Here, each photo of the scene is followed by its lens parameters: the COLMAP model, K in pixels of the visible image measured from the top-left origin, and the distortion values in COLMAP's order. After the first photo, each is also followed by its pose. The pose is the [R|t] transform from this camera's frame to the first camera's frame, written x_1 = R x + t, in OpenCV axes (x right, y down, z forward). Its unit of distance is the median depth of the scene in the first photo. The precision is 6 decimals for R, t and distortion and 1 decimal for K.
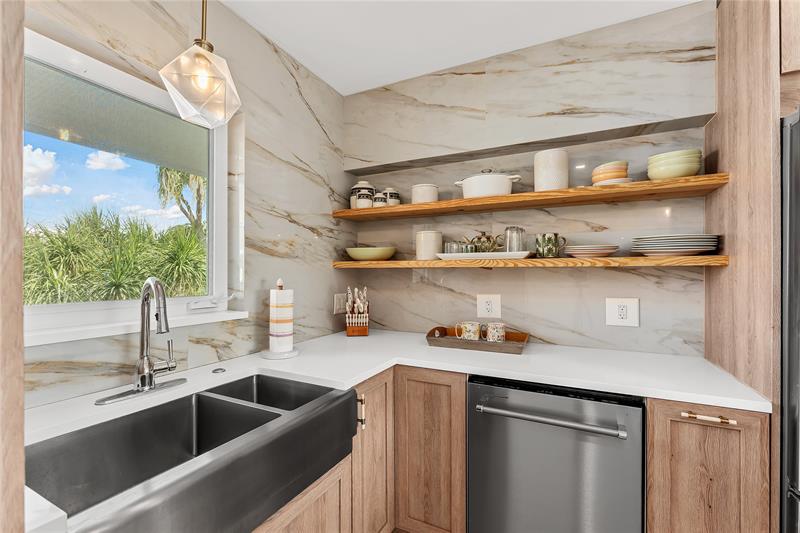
lens RADIAL K [[345.3, 0, 401.1], [0, 345.3, 270.8], [0, 0, 1]] dist [-0.000536, 0.000352]
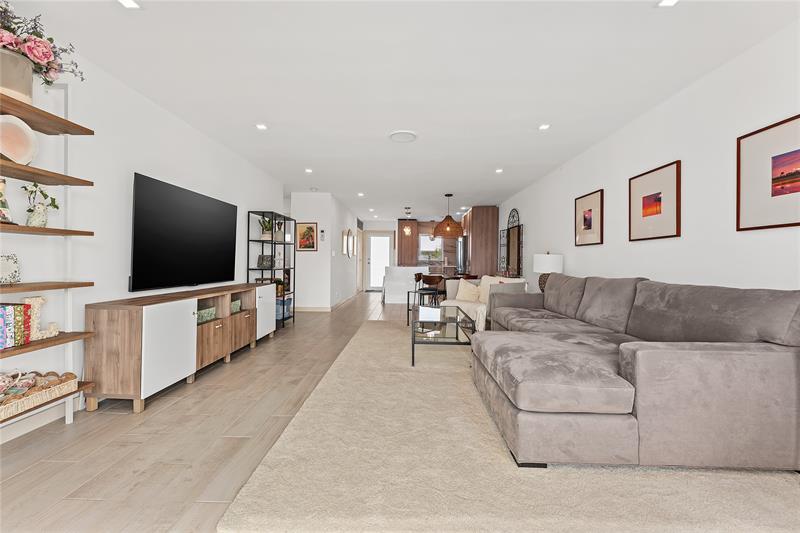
lens RADIAL K [[345.0, 0, 400.0], [0, 345.0, 266.5], [0, 0, 1]] dist [-0.000282, 0.000023]
pose [[0.449646, 0.009757, -0.893154, 5.452140], [0.003138, 0.999917, 0.012503, 0.156015], [0.893202, -0.008424, 0.449578, -3.014680]]
